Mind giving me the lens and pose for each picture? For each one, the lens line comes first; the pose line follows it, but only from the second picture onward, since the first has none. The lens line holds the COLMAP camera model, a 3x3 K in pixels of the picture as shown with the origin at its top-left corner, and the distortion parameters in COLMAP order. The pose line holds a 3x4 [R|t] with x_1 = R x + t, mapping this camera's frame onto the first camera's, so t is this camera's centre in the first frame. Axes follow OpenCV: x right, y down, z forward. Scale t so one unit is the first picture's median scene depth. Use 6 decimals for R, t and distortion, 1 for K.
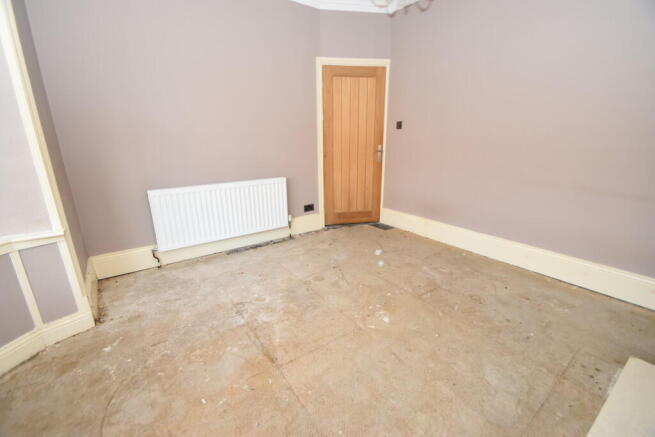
lens RADIAL K [[288.6, 0, 326.6], [0, 288.6, 218.2], [0, 0, 1]] dist [-0.002442, -0.003426]
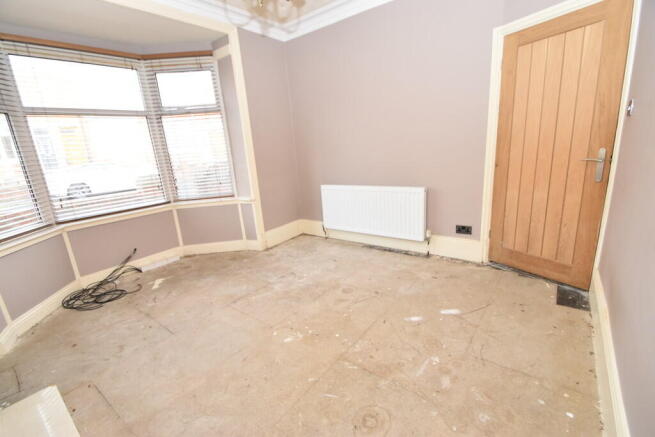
lens RADIAL K [[288.6, 0, 324.7], [0, 288.6, 220.2], [0, 0, 1]] dist [-0.002442, -0.003426]
pose [[0.290570, 0.225743, -0.929844, 0.619074], [-0.192624, 0.965678, 0.174249, -0.139352], [0.937265, 0.128479, 0.324080, 0.431442]]
